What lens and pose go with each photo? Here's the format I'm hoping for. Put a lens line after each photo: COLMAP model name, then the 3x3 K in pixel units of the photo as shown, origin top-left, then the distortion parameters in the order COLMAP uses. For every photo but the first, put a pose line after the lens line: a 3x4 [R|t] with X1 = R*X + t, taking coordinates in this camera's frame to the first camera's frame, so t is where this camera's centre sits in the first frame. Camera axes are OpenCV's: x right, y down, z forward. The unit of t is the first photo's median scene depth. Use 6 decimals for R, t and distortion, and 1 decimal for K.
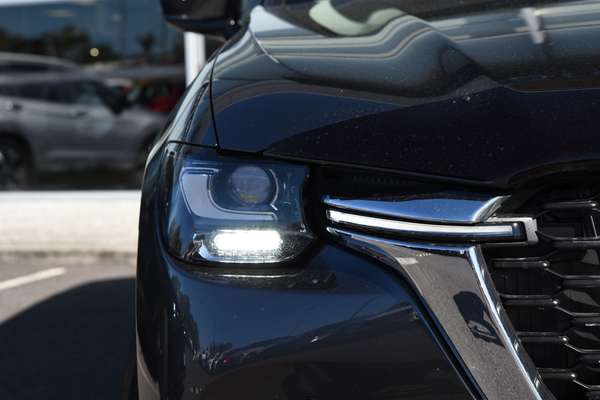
lens RADIAL K [[1200.6, 0, 300.0], [0, 1200.6, 200.0], [0, 0, 1]] dist [-0.084787, -0.244724]
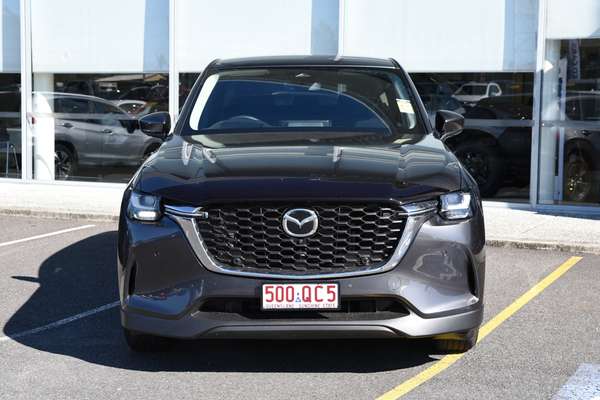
lens RADIAL K [[999.2, 0, 300.0], [0, 999.2, 200.0], [0, 0, 1]] dist [0.021440, 0.040093]
pose [[0.998648, 0.050561, 0.012108, 0.411886], [-0.050753, 0.998580, 0.016173, -0.090792], [-0.011273, -0.016765, 0.999796, -2.268303]]
